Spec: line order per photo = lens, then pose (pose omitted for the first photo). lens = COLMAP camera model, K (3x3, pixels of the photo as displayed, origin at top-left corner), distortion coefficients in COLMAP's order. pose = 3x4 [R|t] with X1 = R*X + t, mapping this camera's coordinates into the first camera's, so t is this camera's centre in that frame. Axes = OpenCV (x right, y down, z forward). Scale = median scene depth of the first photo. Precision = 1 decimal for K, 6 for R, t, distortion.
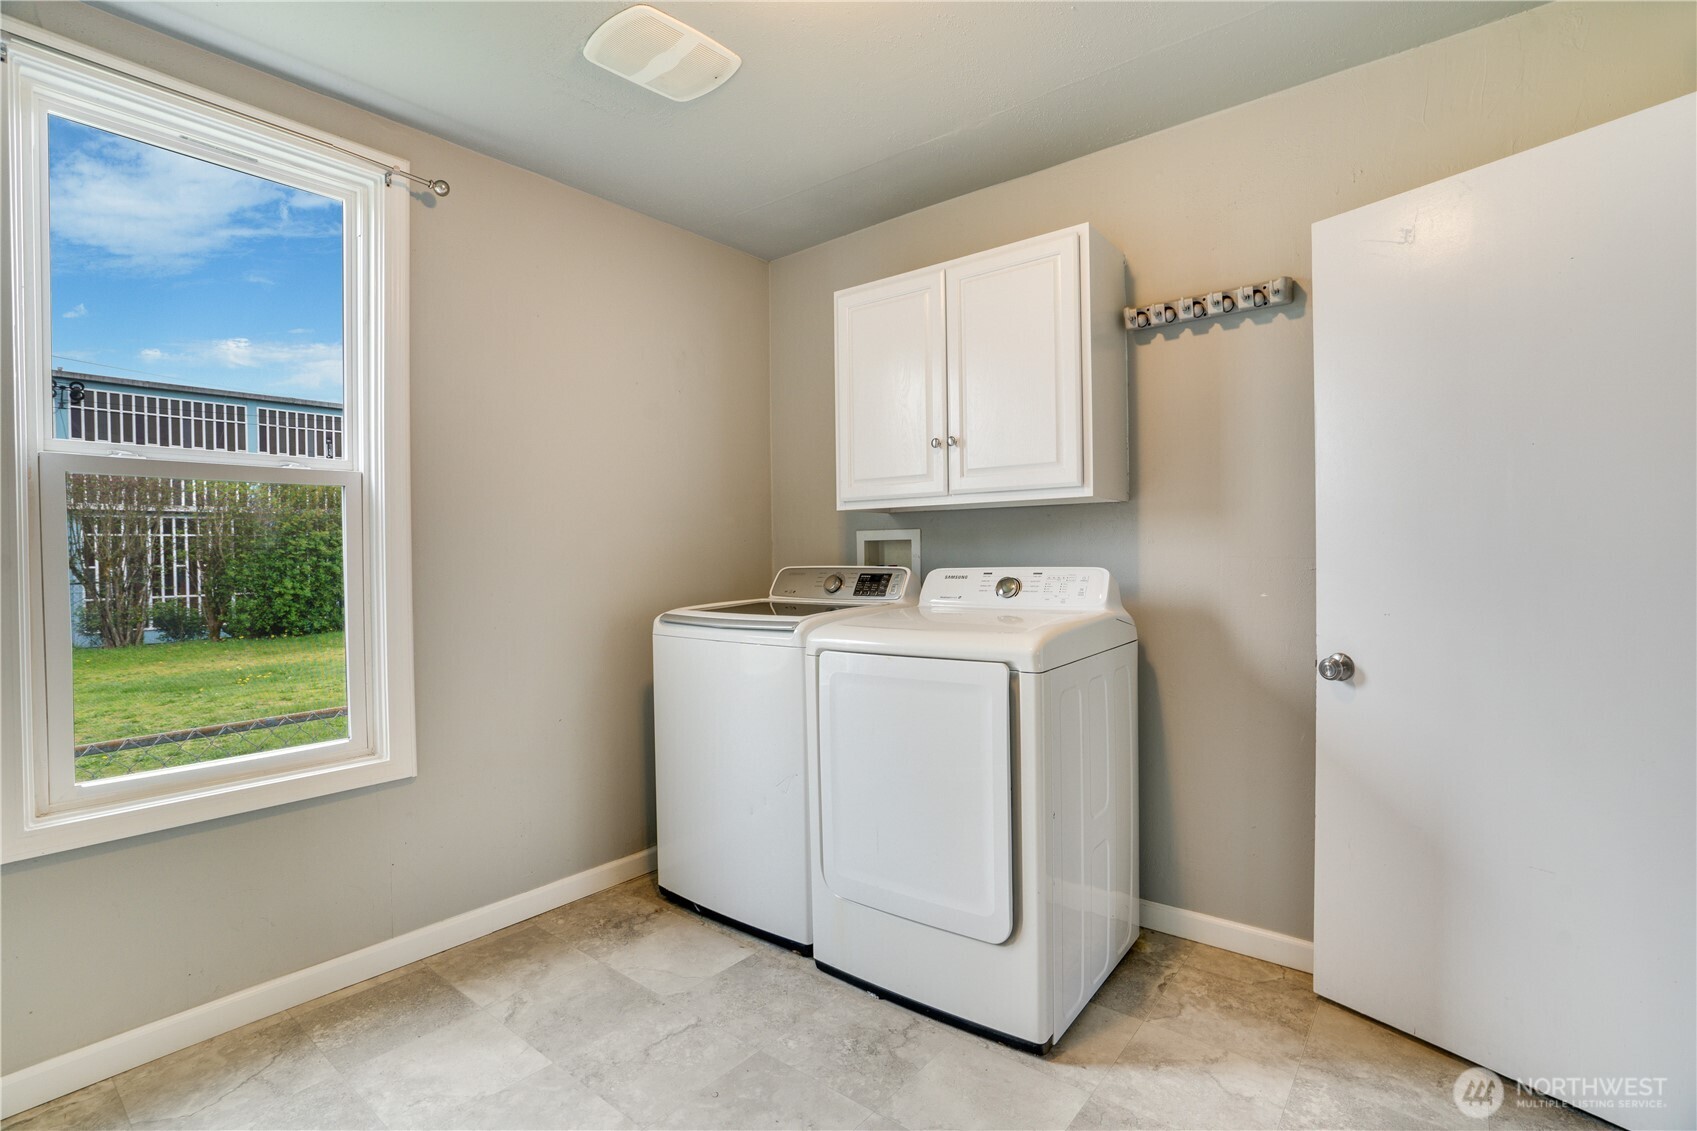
lens RADIAL K [[787.1, 0, 837.3], [0, 787.1, 565.6], [0, 0, 1]] dist [-0.061516, 0.025796]
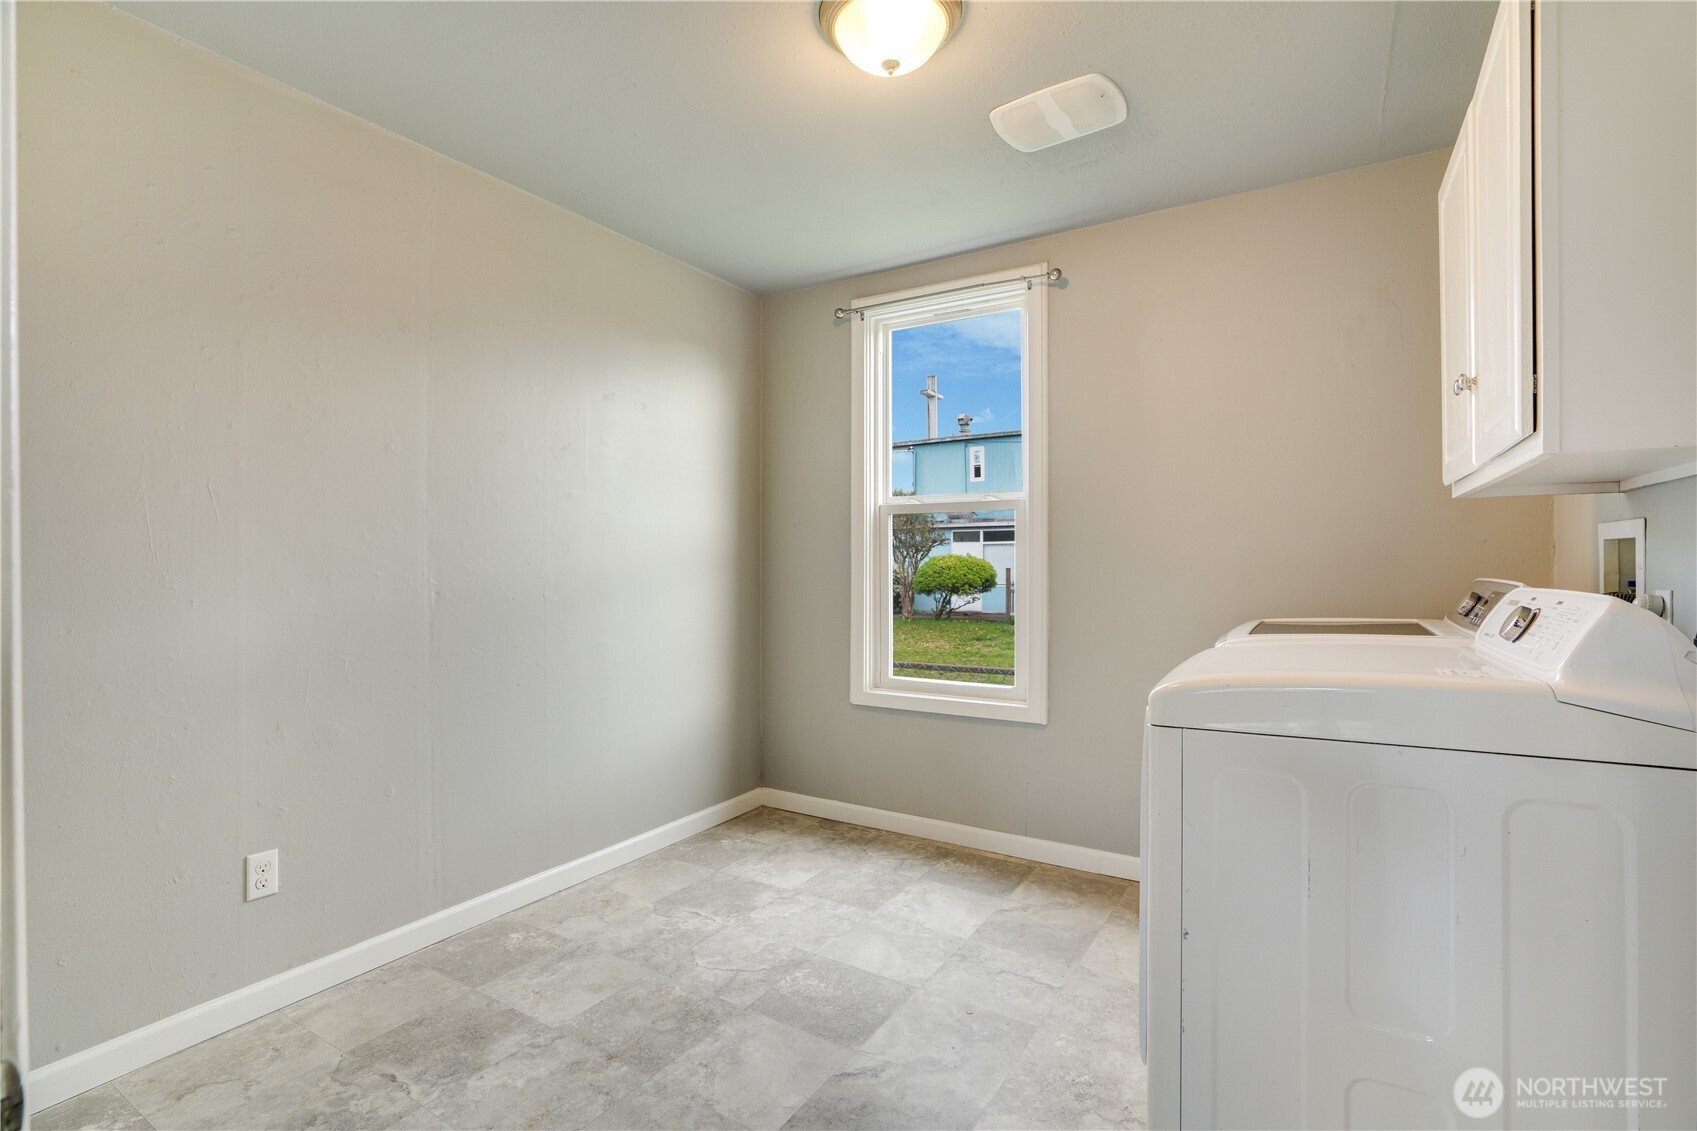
lens RADIAL K [[787.1, 0, 837.3], [0, 787.1, 565.6], [0, 0, 1]] dist [-0.061516, 0.025796]
pose [[0.121321, 0.017423, -0.992460, 0.854482], [-0.013022, 0.999788, 0.015960, -0.020329], [0.992528, 0.010988, 0.121522, 0.549994]]
